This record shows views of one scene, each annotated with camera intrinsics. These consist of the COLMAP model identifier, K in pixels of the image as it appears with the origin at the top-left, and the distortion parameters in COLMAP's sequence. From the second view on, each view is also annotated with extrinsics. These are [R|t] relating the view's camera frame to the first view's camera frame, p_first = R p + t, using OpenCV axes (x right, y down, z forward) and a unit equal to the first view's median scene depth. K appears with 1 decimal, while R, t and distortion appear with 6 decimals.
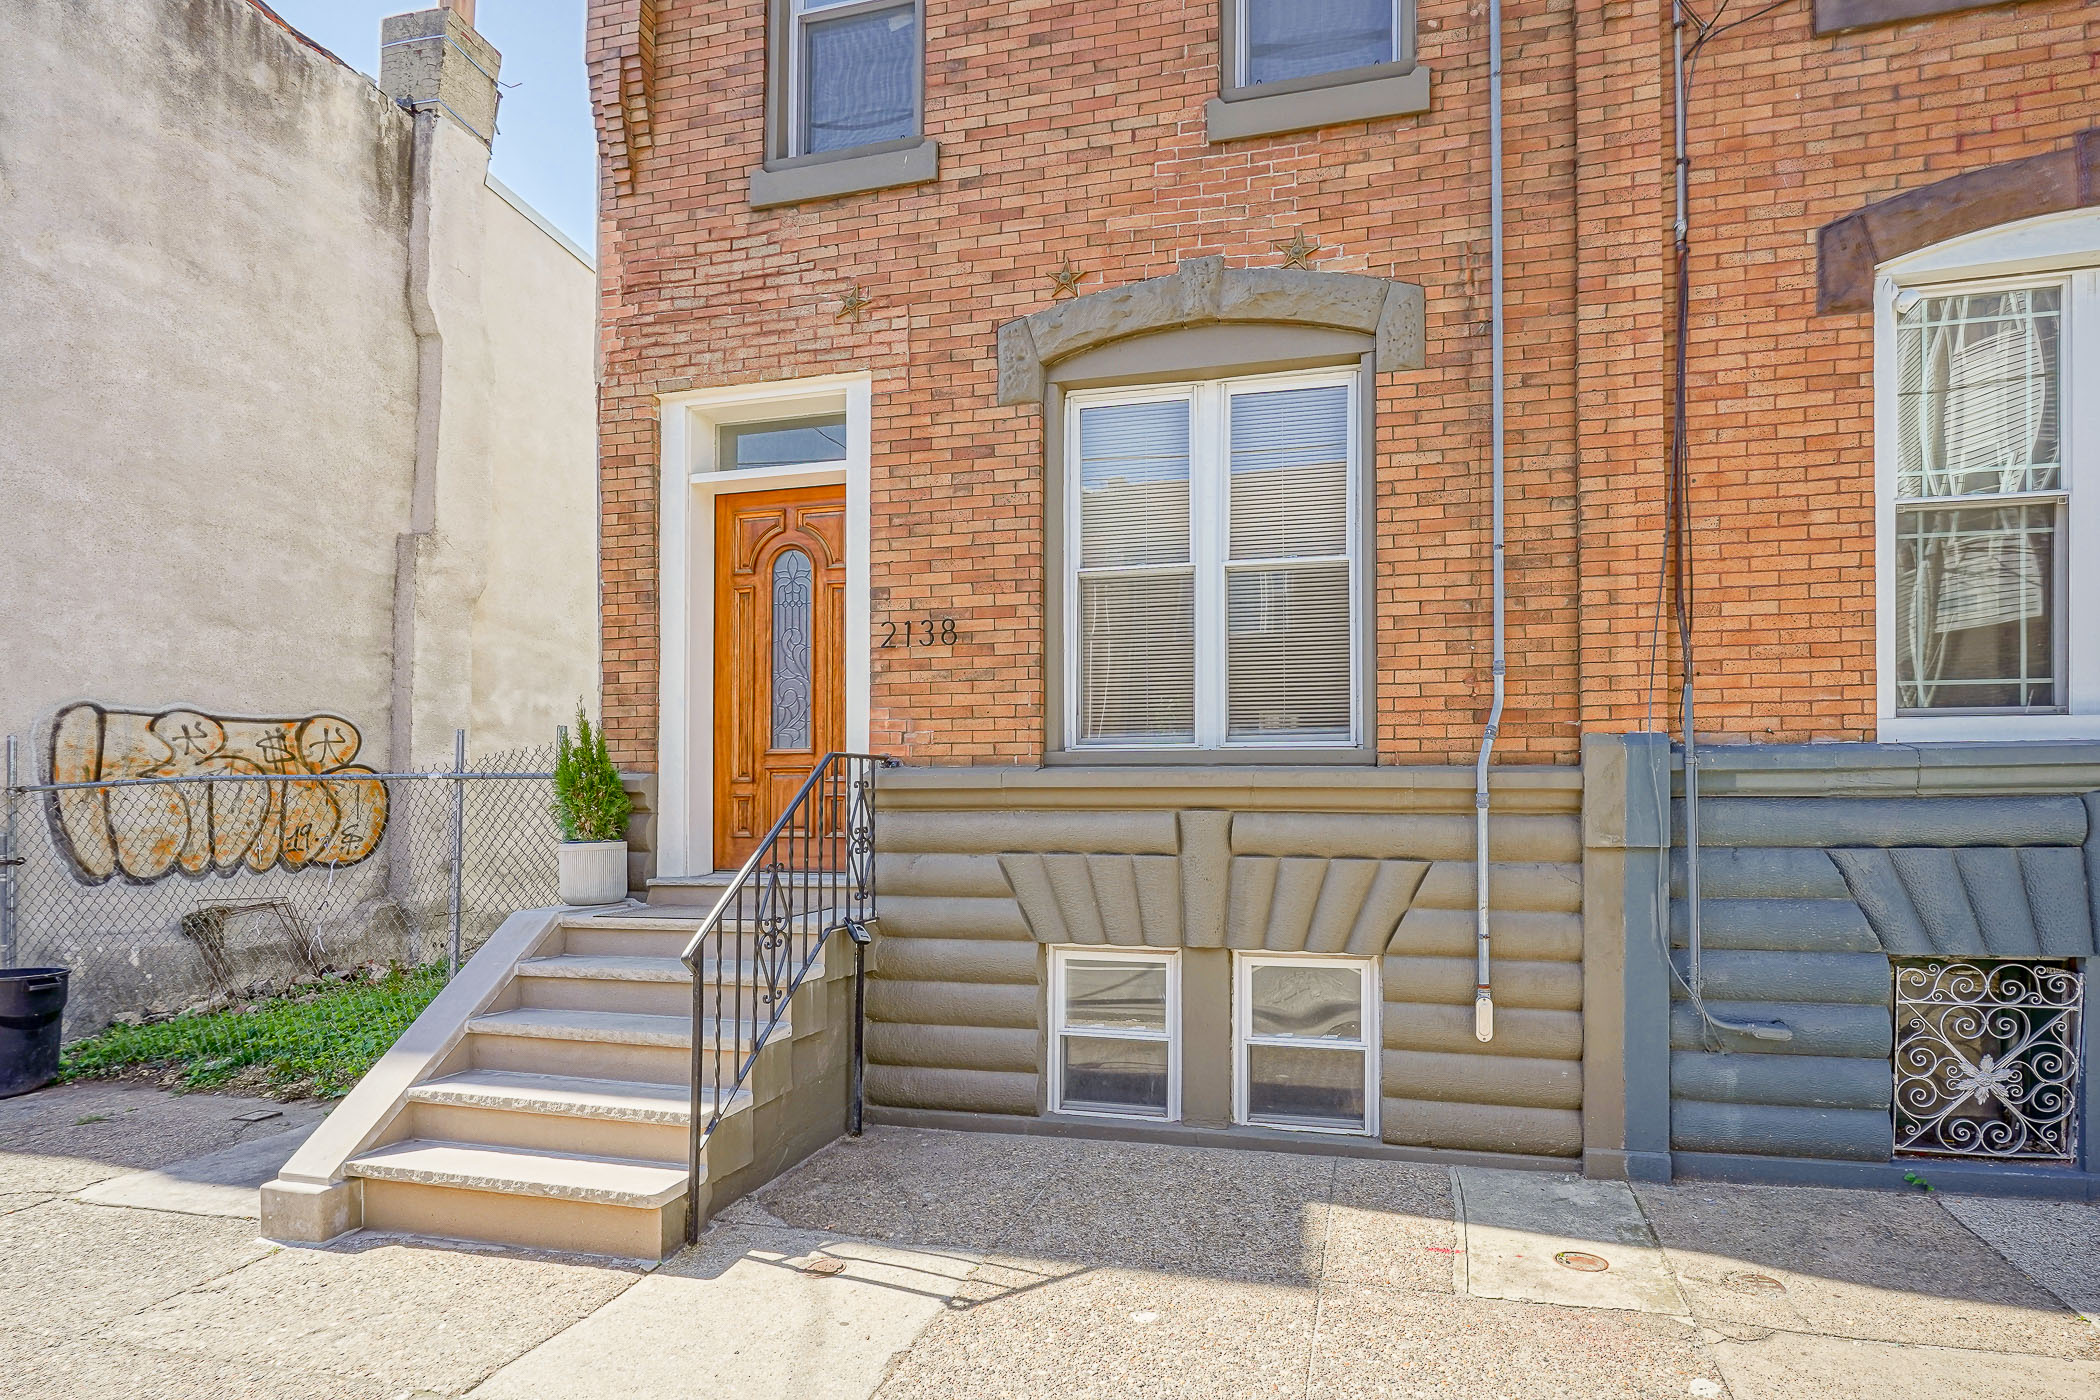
lens RADIAL K [[1075.8, 0, 1102.2], [0, 1075.8, 727.8], [0, 0, 1]] dist [-0.013445, 0.010418]
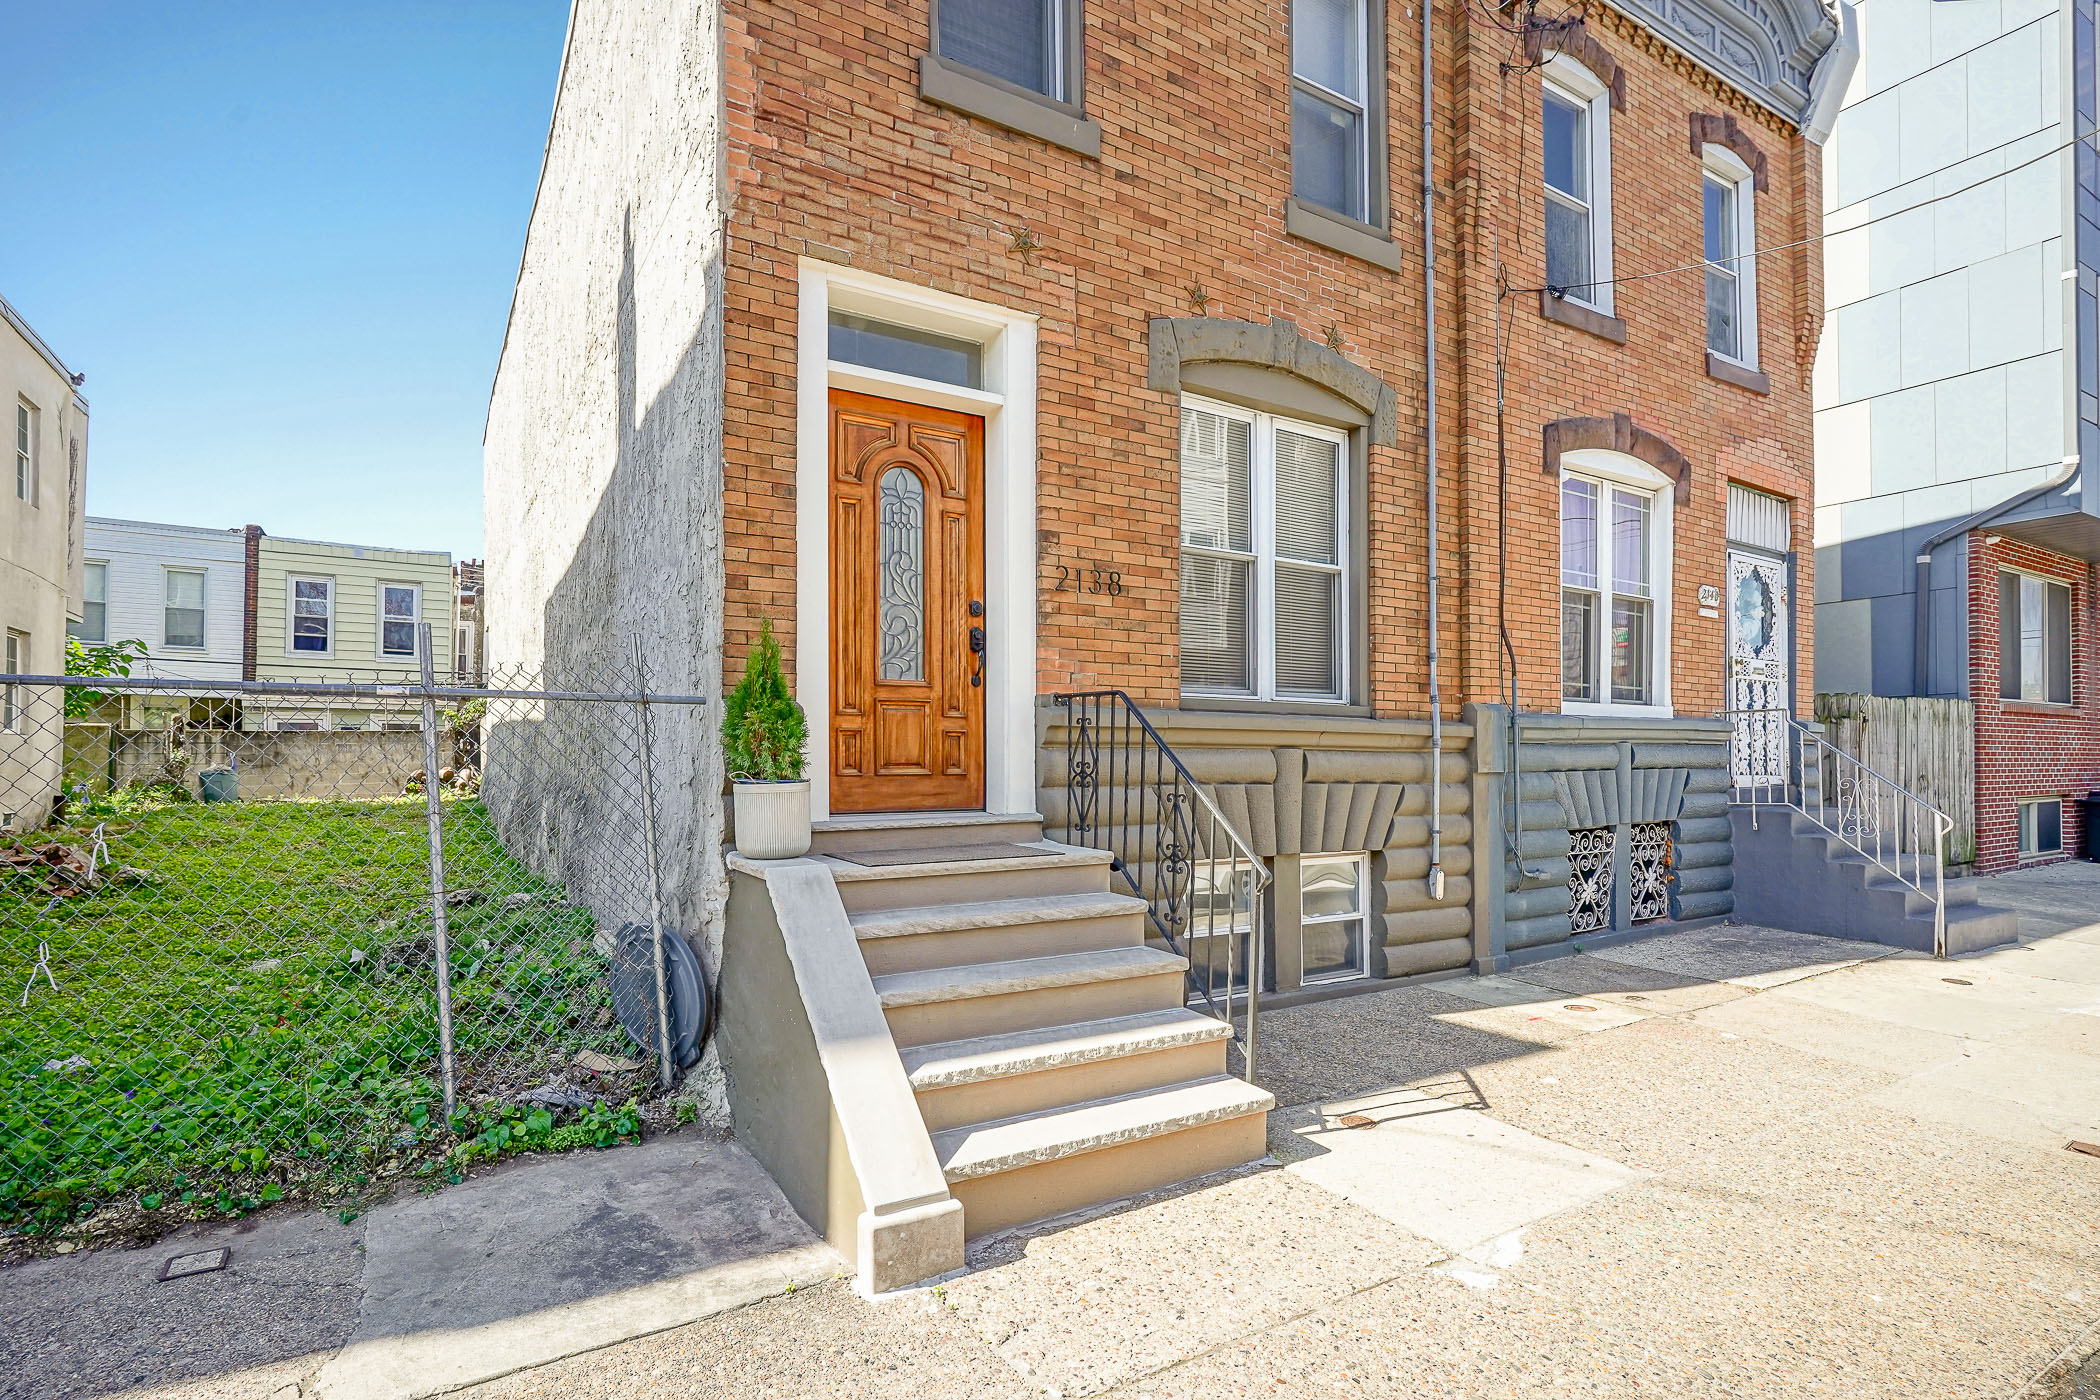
lens RADIAL K [[1021.5, 0, 1104.9], [0, 1021.5, 684.8], [0, 0, 1]] dist [-0.011731, 0.006390]
pose [[0.696154, 0.053065, 0.715928, -0.892439], [-0.055588, 0.998255, -0.019939, 0.034498], [-0.715737, -0.025916, 0.697889, 0.283538]]
